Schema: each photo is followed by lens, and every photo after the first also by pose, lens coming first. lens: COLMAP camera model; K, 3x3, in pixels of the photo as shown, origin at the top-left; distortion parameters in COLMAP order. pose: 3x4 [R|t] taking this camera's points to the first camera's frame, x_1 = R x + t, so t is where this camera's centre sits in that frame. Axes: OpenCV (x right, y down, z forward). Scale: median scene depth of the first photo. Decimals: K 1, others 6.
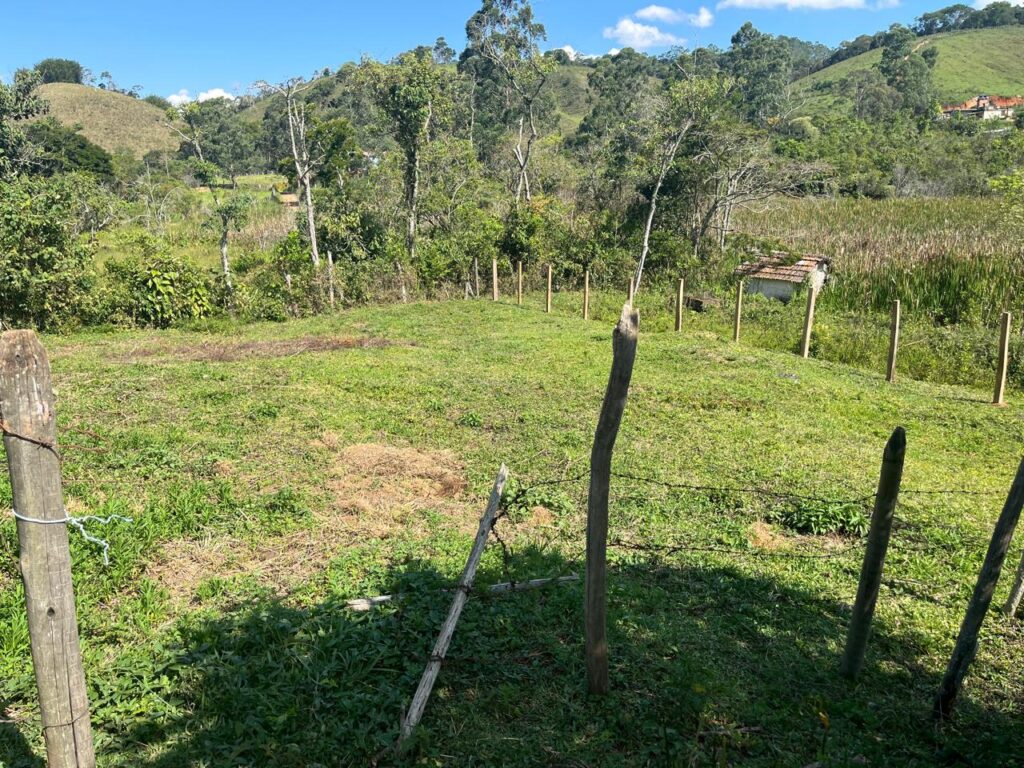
lens RADIAL K [[775.9, 0, 513.3], [0, 775.9, 368.9], [0, 0, 1]] dist [0.112159, -0.138213]
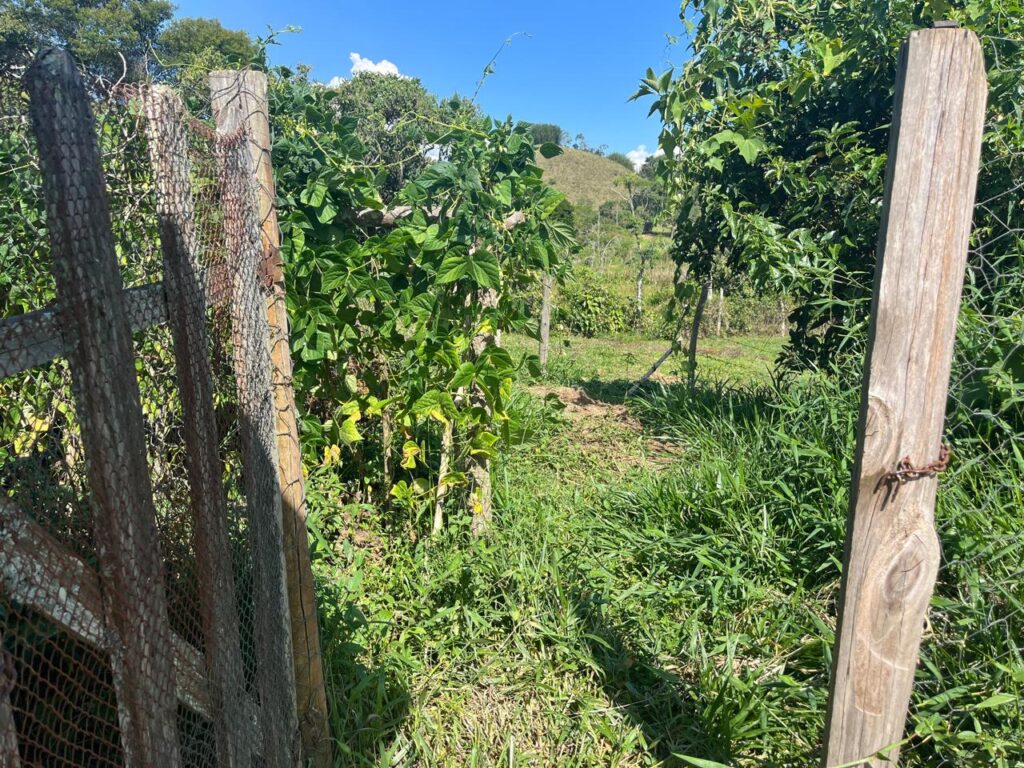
lens RADIAL K [[775.9, 0, 513.3], [0, 775.9, 368.9], [0, 0, 1]] dist [0.112159, -0.138213]
pose [[0.861951, 0.108728, -0.495196, 0.102471], [-0.137497, 0.990260, -0.021904, 0.045107], [0.487991, 0.086968, 0.868505, -0.199912]]
